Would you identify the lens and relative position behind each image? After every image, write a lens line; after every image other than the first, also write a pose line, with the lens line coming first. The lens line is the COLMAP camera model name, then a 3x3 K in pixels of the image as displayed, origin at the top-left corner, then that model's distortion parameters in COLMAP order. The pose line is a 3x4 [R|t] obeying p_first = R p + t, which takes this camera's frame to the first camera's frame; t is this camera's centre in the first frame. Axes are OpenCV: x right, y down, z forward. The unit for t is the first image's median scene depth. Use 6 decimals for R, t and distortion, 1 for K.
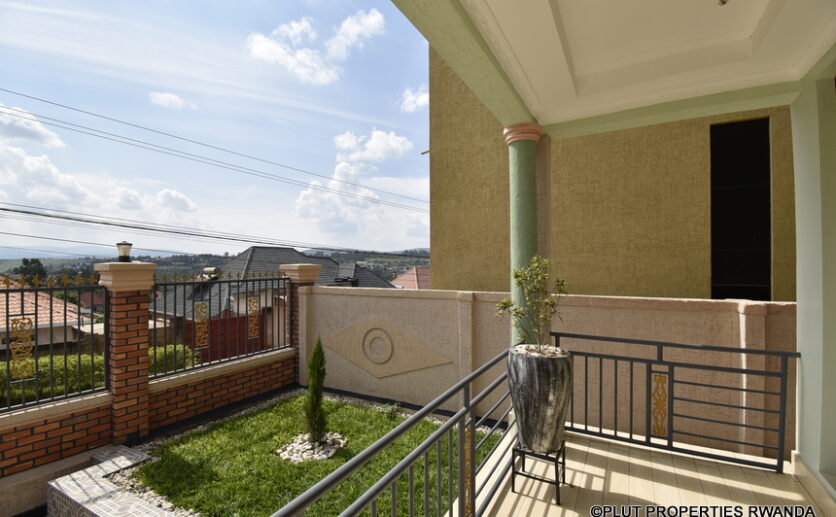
lens RADIAL K [[367.1, 0, 418.8], [0, 367.1, 262.6], [0, 0, 1]] dist [0.017665, -0.024412]
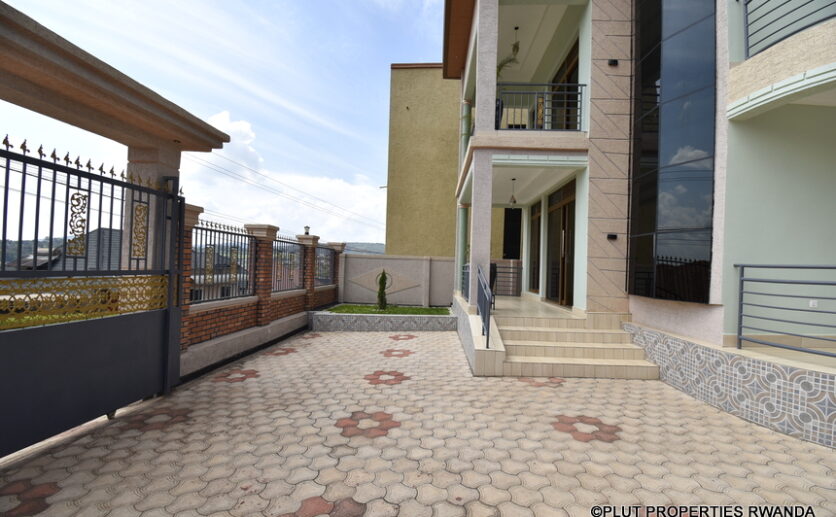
lens RADIAL K [[367.1, 0, 418.8], [0, 367.1, 262.6], [0, 0, 1]] dist [0.017665, -0.024412]
pose [[0.893438, 0.034250, 0.447880, -1.065018], [-0.039285, 0.999226, 0.001953, 0.116832], [-0.447466, -0.019340, 0.894092, -1.258426]]
